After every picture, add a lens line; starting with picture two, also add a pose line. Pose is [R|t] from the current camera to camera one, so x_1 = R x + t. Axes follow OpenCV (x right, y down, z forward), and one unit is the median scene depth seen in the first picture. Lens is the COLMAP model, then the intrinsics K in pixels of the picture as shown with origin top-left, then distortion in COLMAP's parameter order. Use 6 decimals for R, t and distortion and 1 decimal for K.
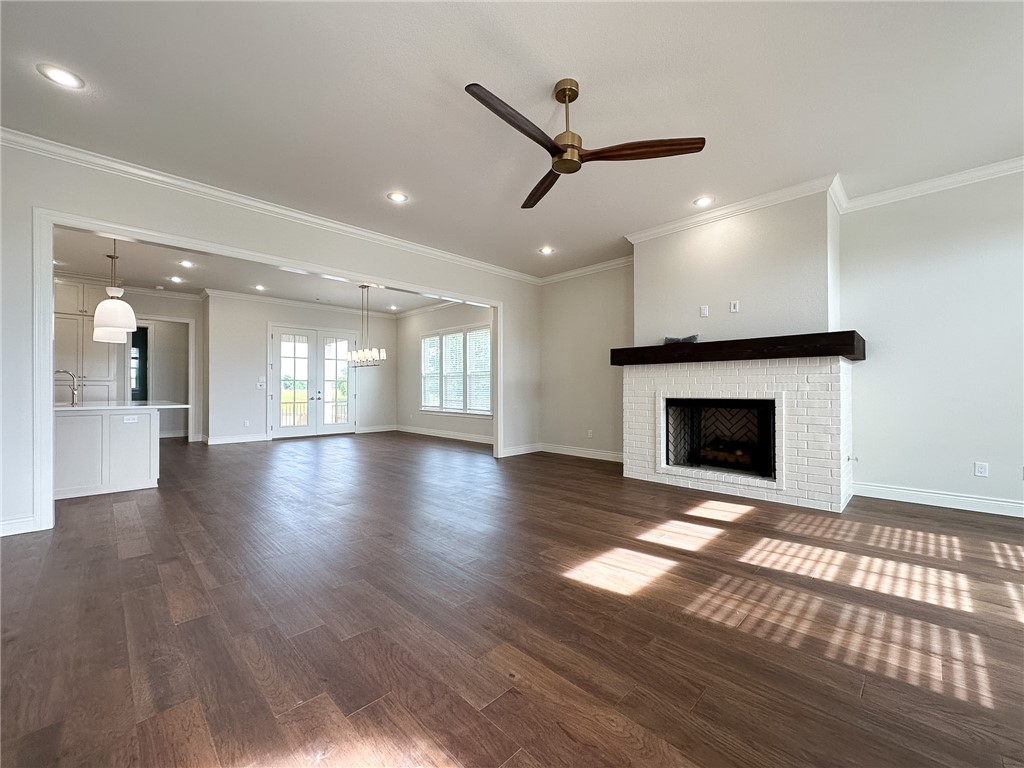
lens RADIAL K [[418.9, 0, 510.9], [0, 418.9, 387.2], [0, 0, 1]] dist [-0.001011, 0.001180]
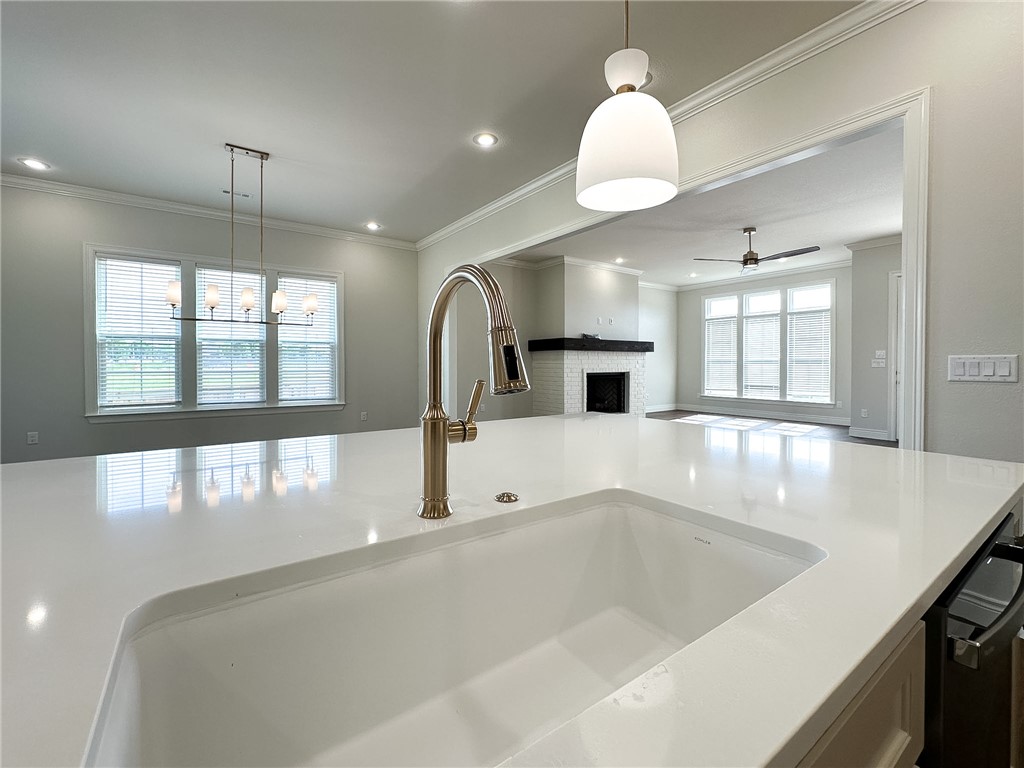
lens RADIAL K [[416.4, 0, 513.9], [0, 416.4, 366.3], [0, 0, 1]] dist [-0.000217, 0.000028]
pose [[0.179107, -0.010483, 0.983774, -1.493003], [-0.007840, 0.999896, 0.012082, -0.018822], [-0.983798, -0.009877, 0.179007, 1.242268]]
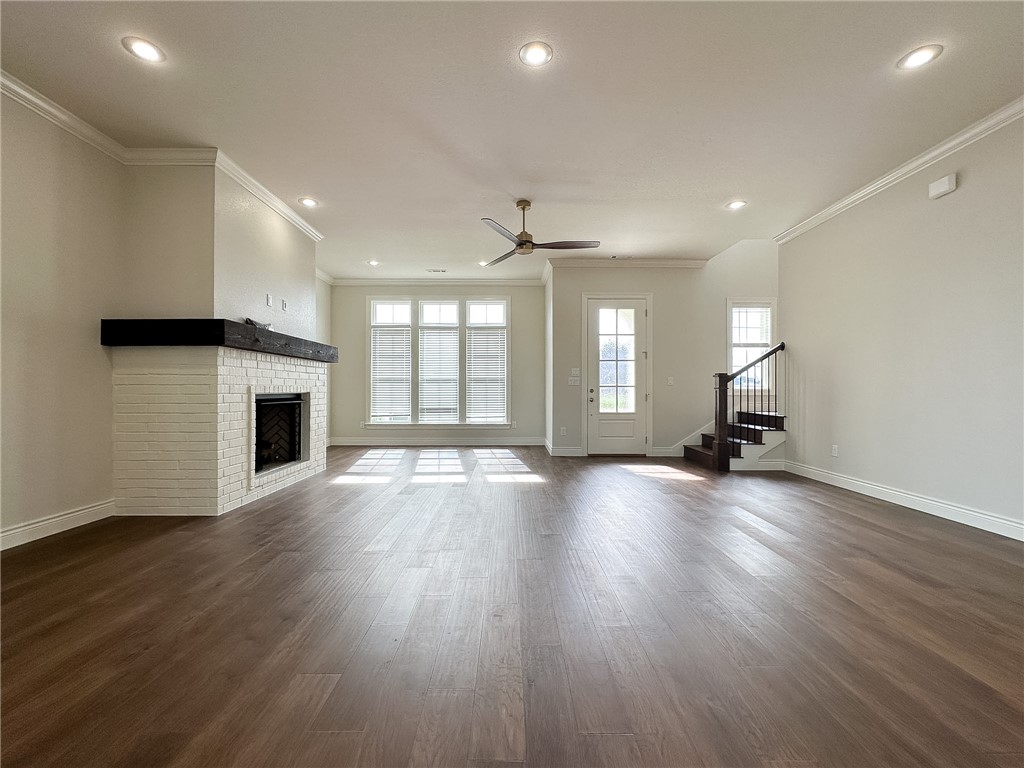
lens RADIAL K [[443.9, 0, 491.7], [0, 443.9, 385.9], [0, 0, 1]] dist [-0.003018, -0.000181]
pose [[-0.686967, 0.001636, 0.726687, -0.711820], [-0.009280, 0.999896, -0.011023, 0.018586], [-0.726630, -0.014316, -0.686880, 1.574929]]
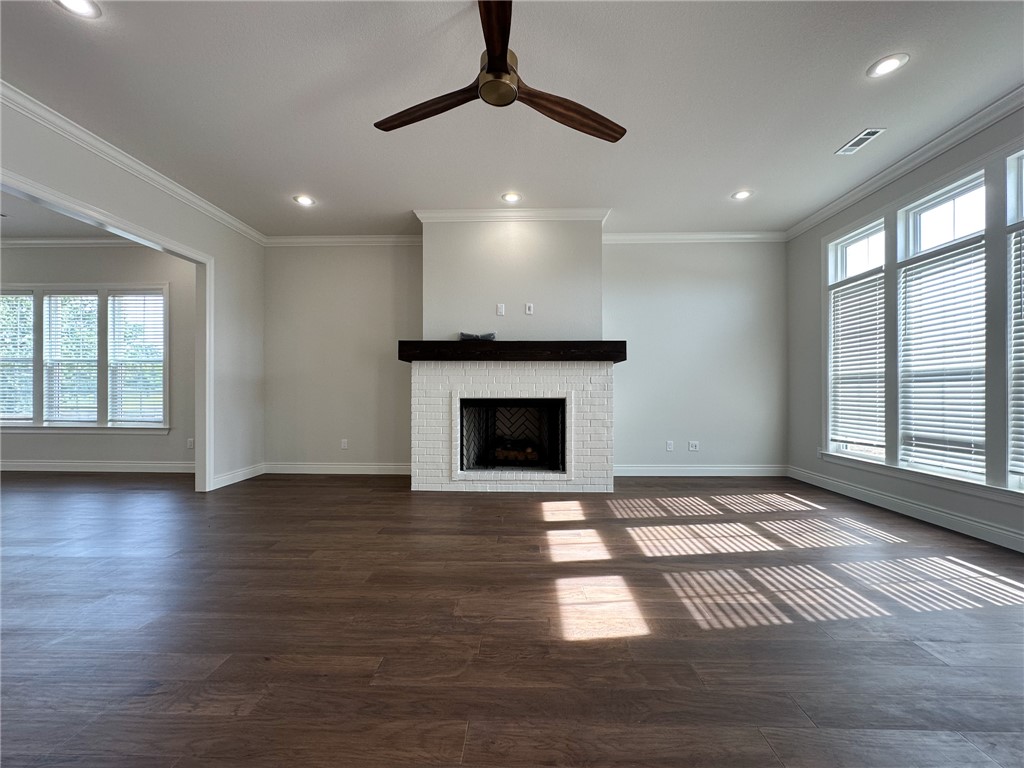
lens RADIAL K [[437.1, 0, 511.1], [0, 437.1, 386.8], [0, 0, 1]] dist [-0.000341, 0.000453]
pose [[0.721124, 0.006176, 0.692778, -0.276298], [-0.005724, 0.999979, -0.002956, 0.003498], [-0.692782, -0.001834, 0.721145, 0.290363]]
